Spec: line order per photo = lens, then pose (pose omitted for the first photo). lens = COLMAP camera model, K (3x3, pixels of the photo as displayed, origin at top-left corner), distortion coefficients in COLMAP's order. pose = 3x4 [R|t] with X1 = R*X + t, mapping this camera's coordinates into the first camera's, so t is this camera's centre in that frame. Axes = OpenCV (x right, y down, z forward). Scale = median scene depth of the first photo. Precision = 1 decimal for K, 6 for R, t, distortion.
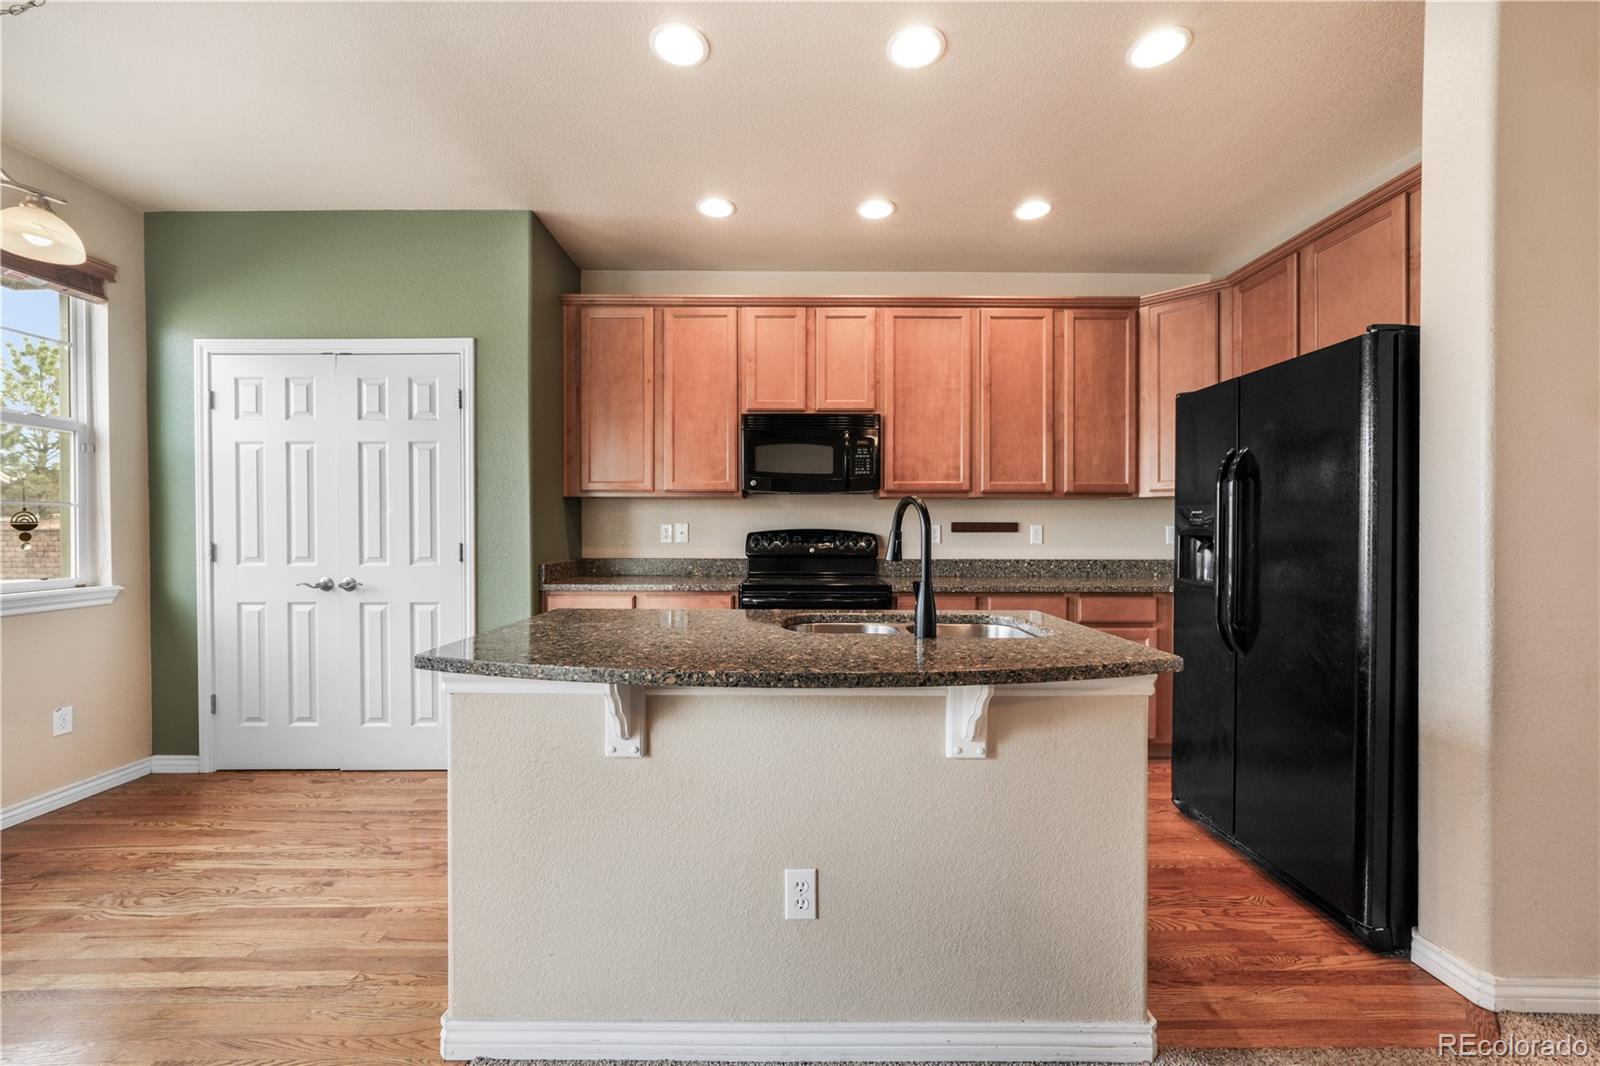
lens RADIAL K [[637.5, 0, 794.3], [0, 637.5, 530.1], [0, 0, 1]] dist [-0.009736, 0.002407]
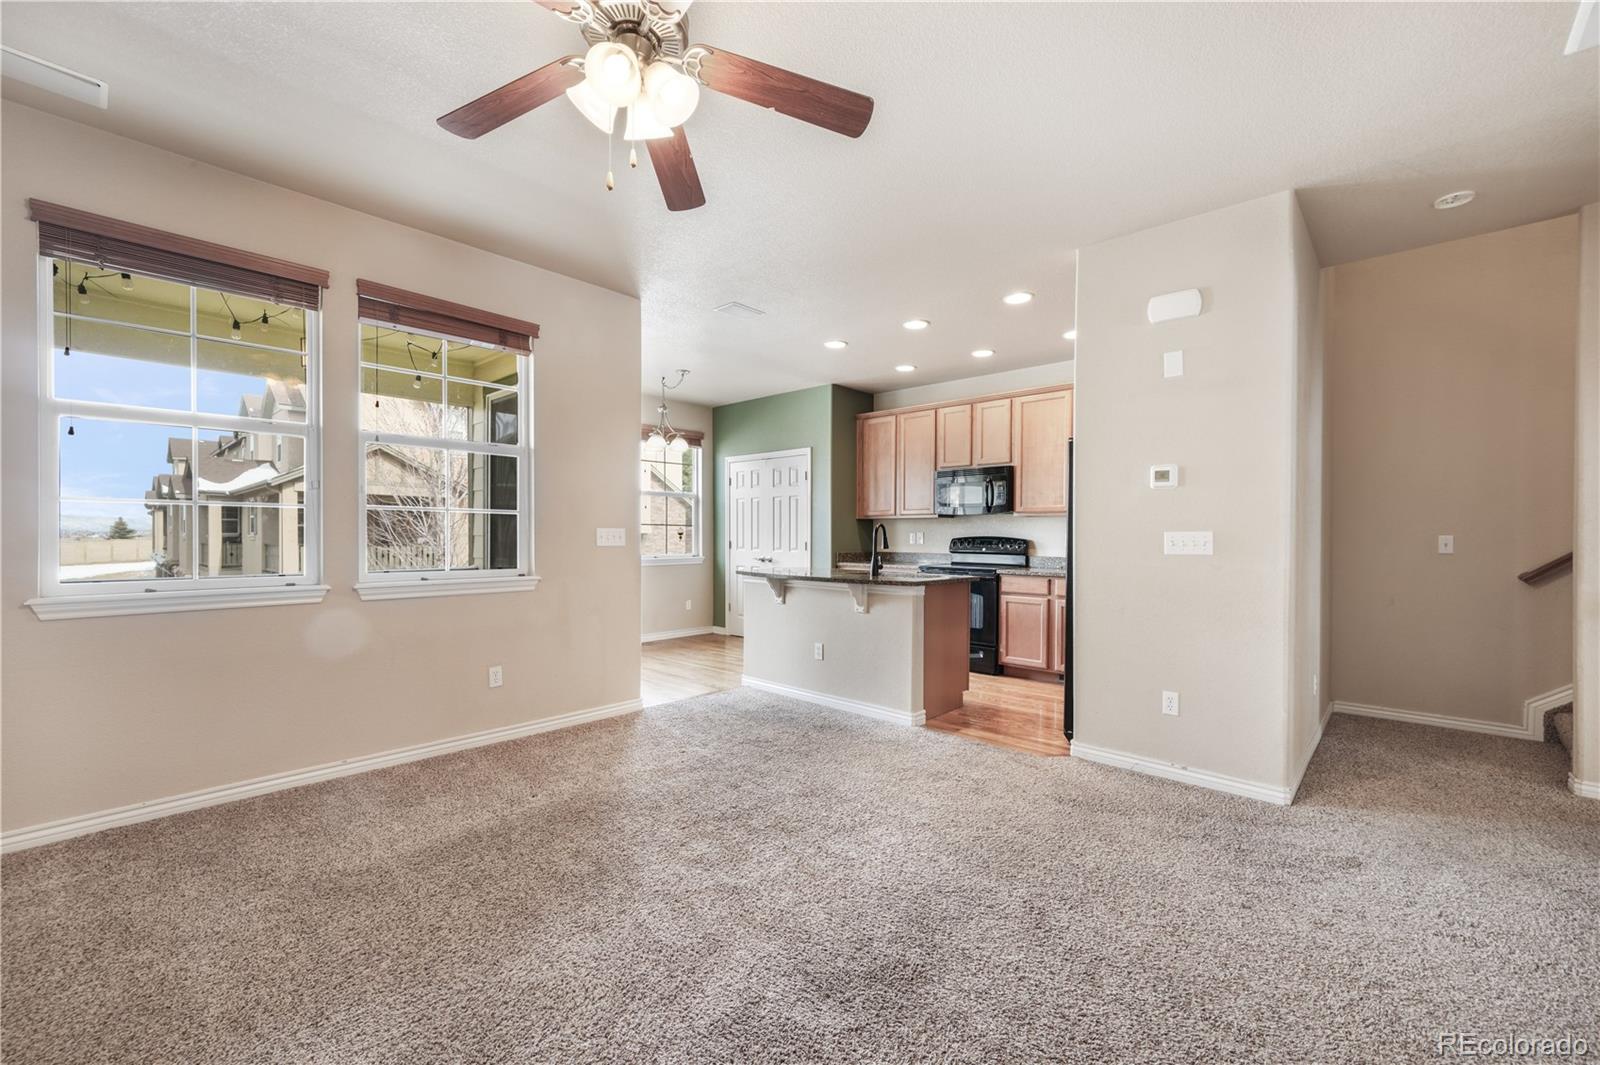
lens RADIAL K [[660.2, 0, 797.7], [0, 660.2, 539.4], [0, 0, 1]] dist [-0.001501, -0.000398]
pose [[0.729499, 0.007881, -0.683936, 0.887606], [-0.006765, 0.999968, 0.004306, 0.002144], [0.683948, 0.001486, 0.729529, -0.592502]]
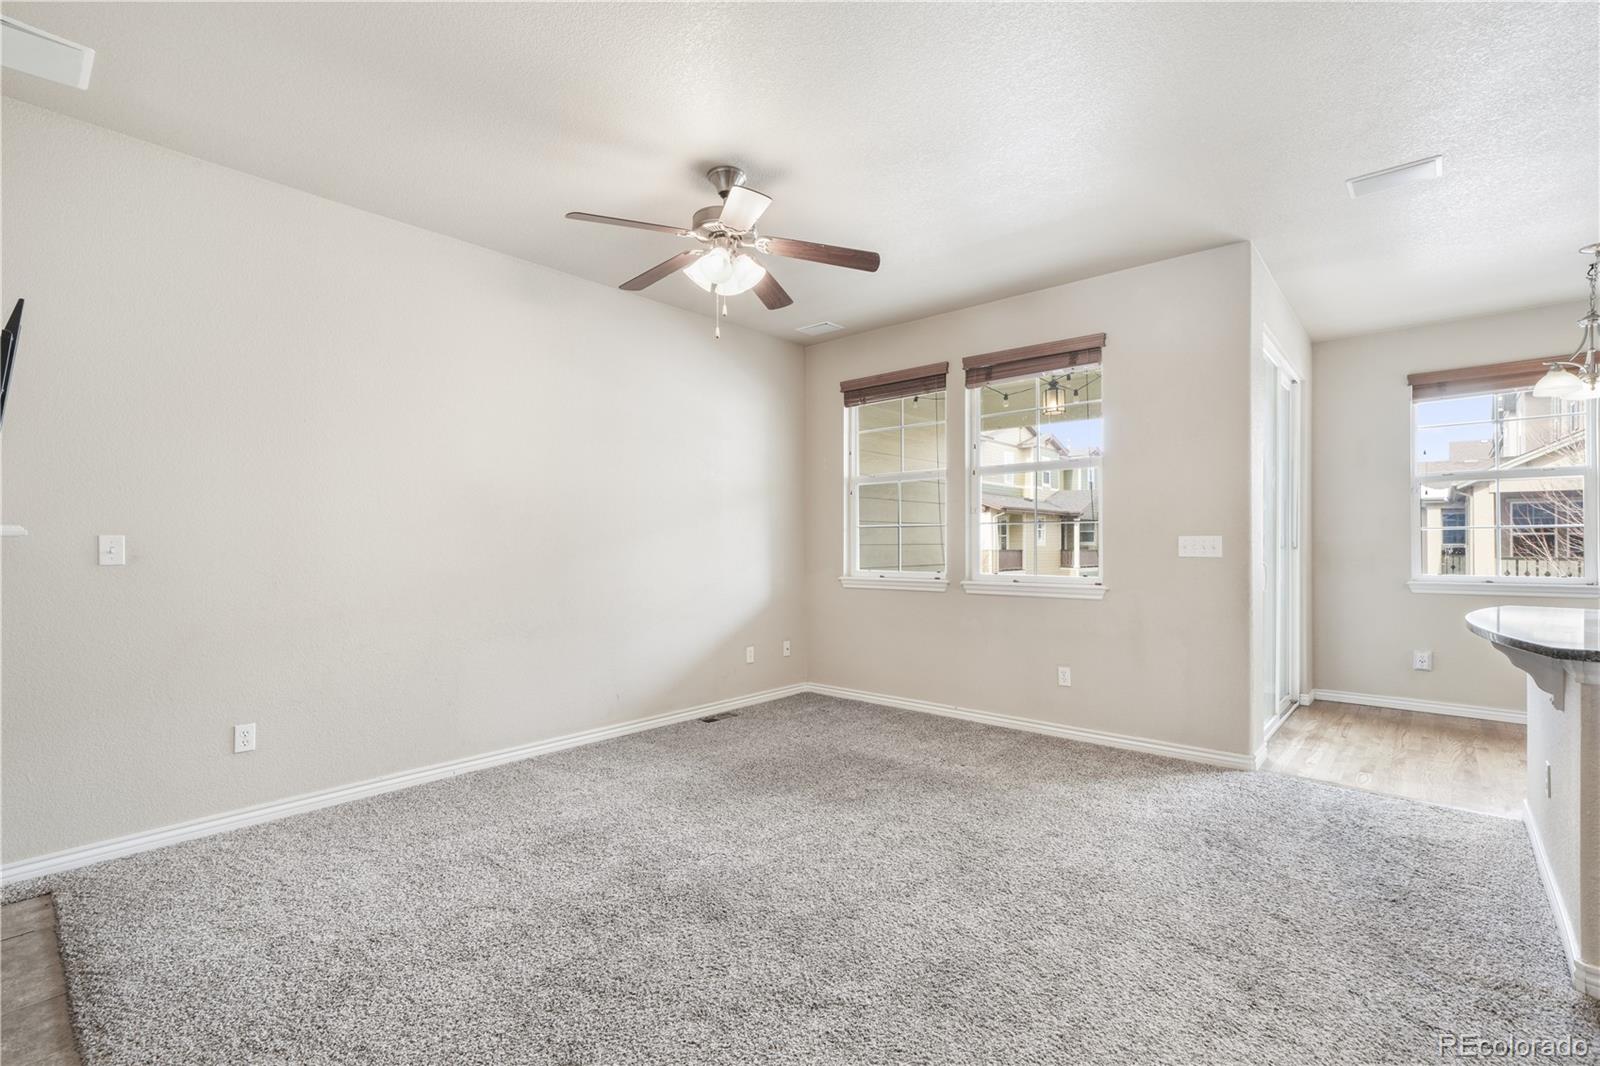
lens RADIAL K [[720.2, 0, 791.2], [0, 720.2, 542.3], [0, 0, 1]] dist [0.007567, 0.000931]
pose [[-0.670298, -0.000457, -0.742092, 1.052217], [-0.001869, 0.999998, 0.001072, -0.001962], [0.742090, 0.002106, -0.670297, 0.336433]]
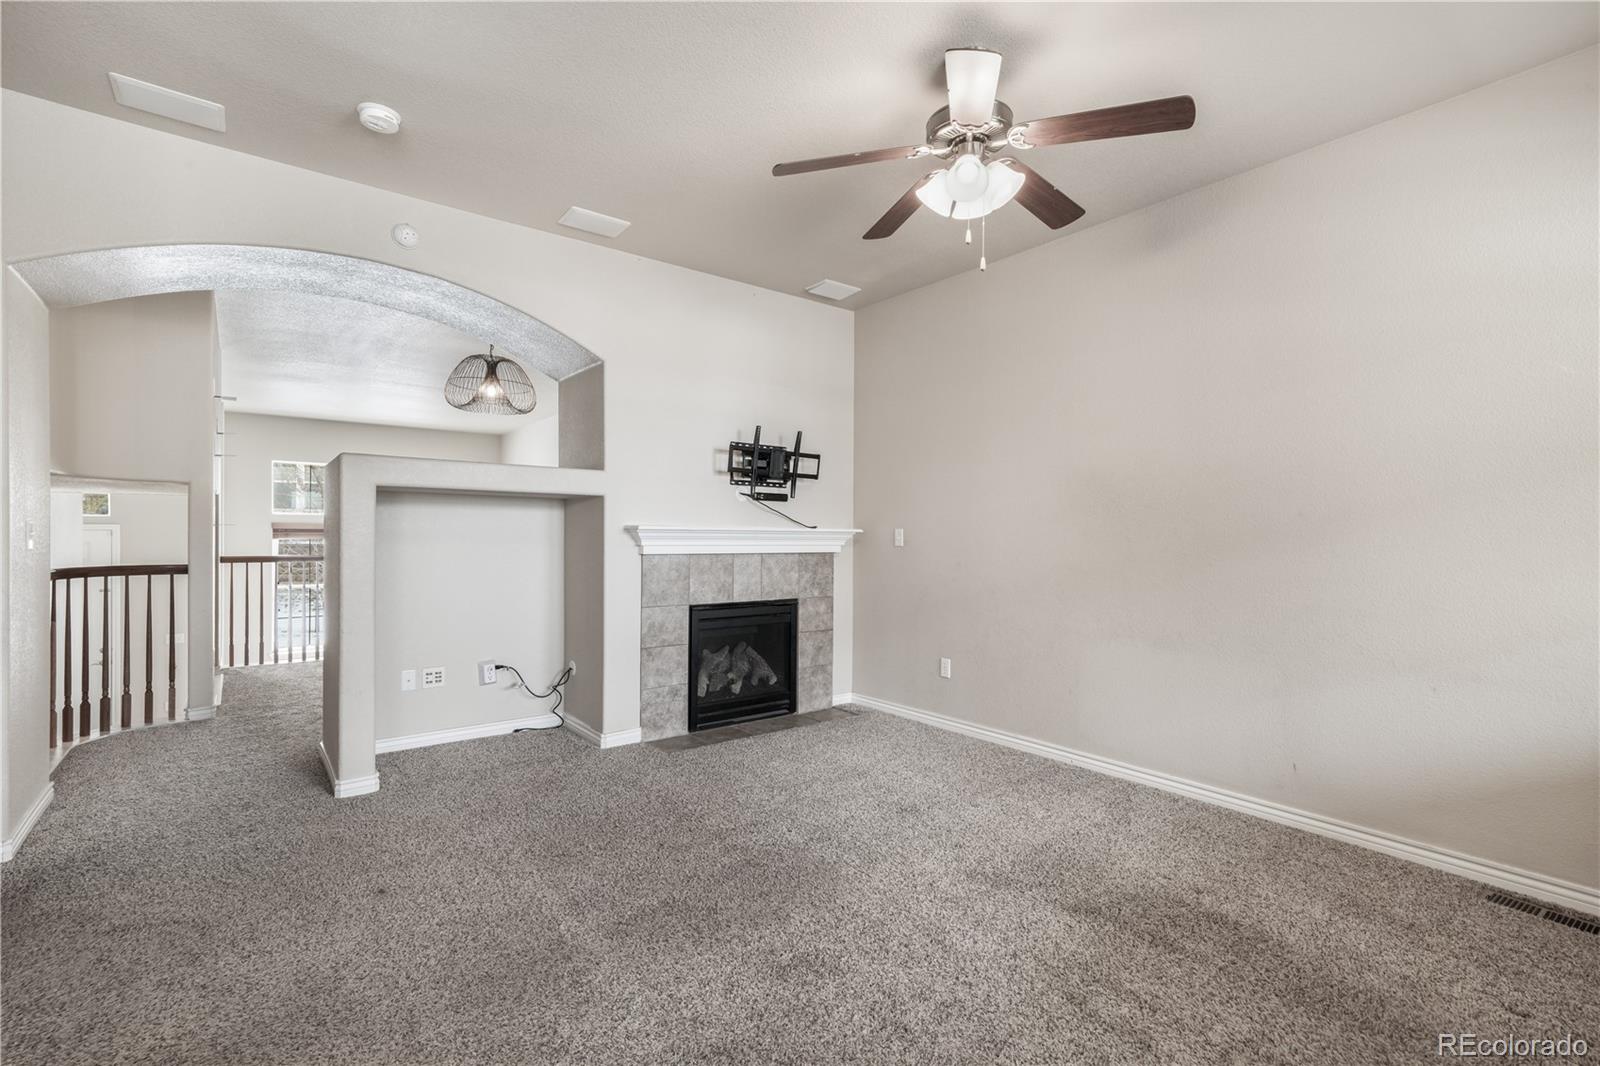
lens RADIAL K [[720.2, 0, 790.1], [0, 720.2, 536.9], [0, 0, 1]] dist [0.007567, 0.000931]
pose [[-0.600947, -0.006461, 0.799262, -0.002171], [-0.005962, 0.999976, 0.003600, 0.002910], [-0.799266, -0.002602, -0.600971, 0.239661]]
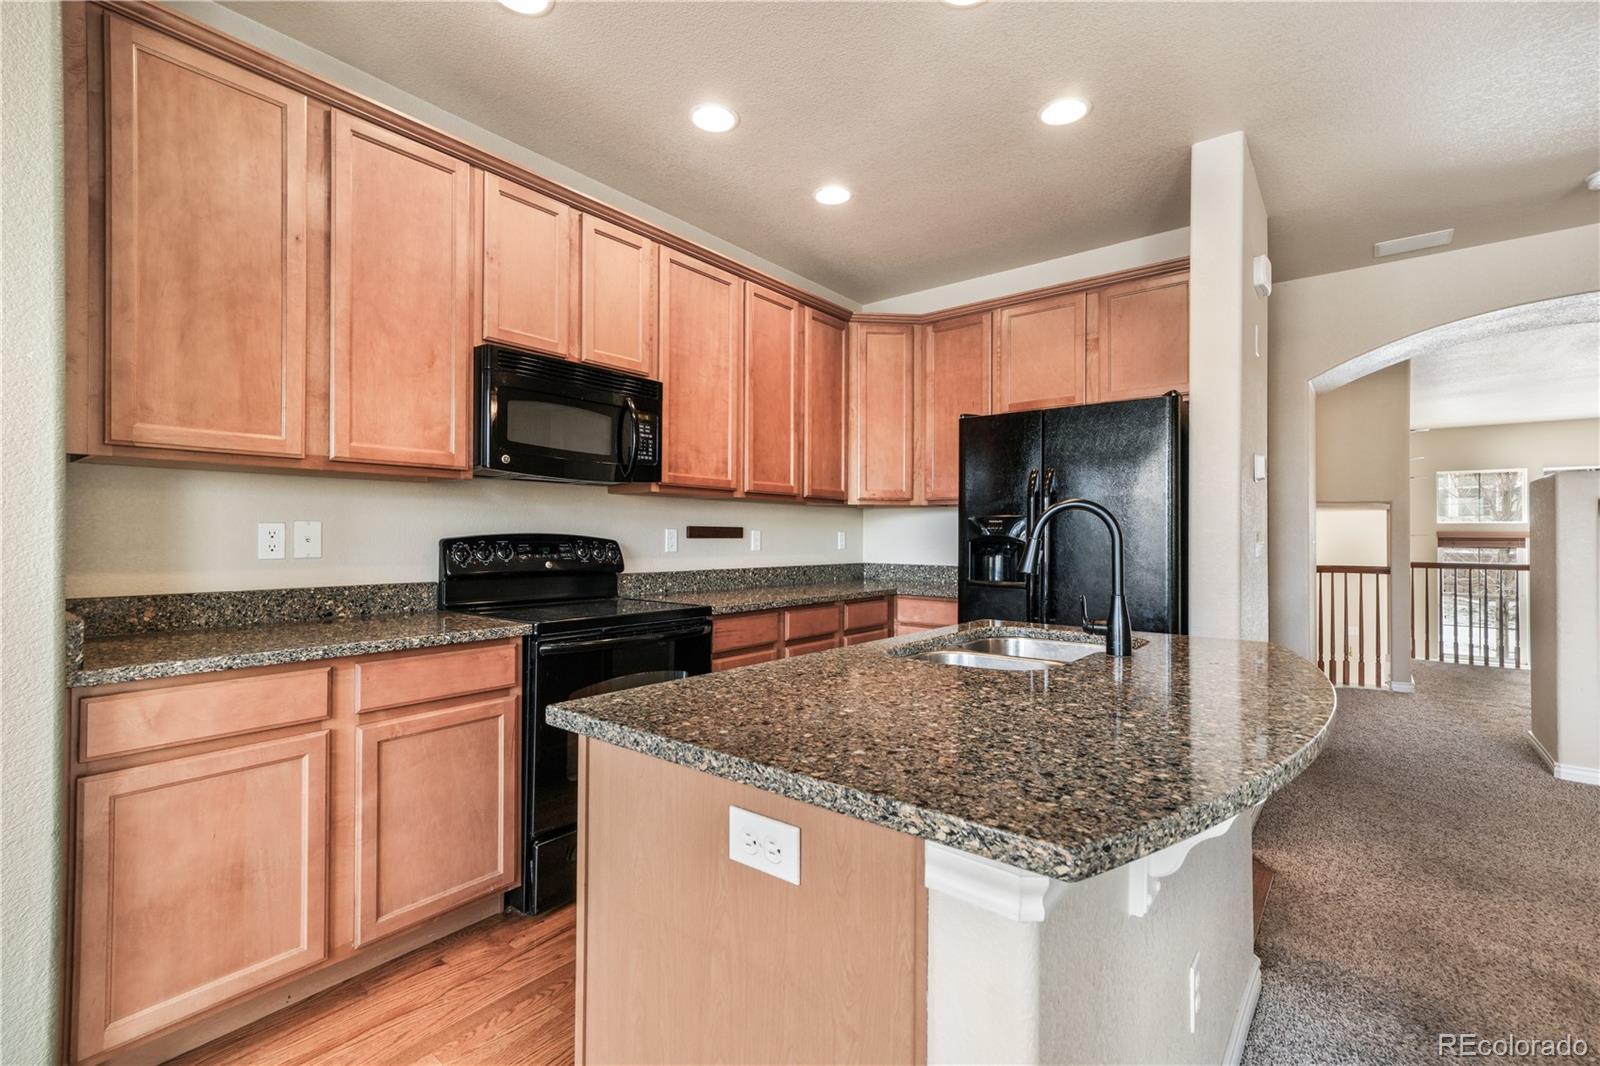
lens RADIAL K [[709.4, 0, 798.2], [0, 709.4, 528.2], [0, 0, 1]] dist [0.005347, 0.002647]
pose [[0.632909, 0.010977, 0.774149, -0.413738], [-0.004682, 0.999935, -0.010351, -0.000853], [-0.774212, 0.002926, 0.632919, 0.337001]]
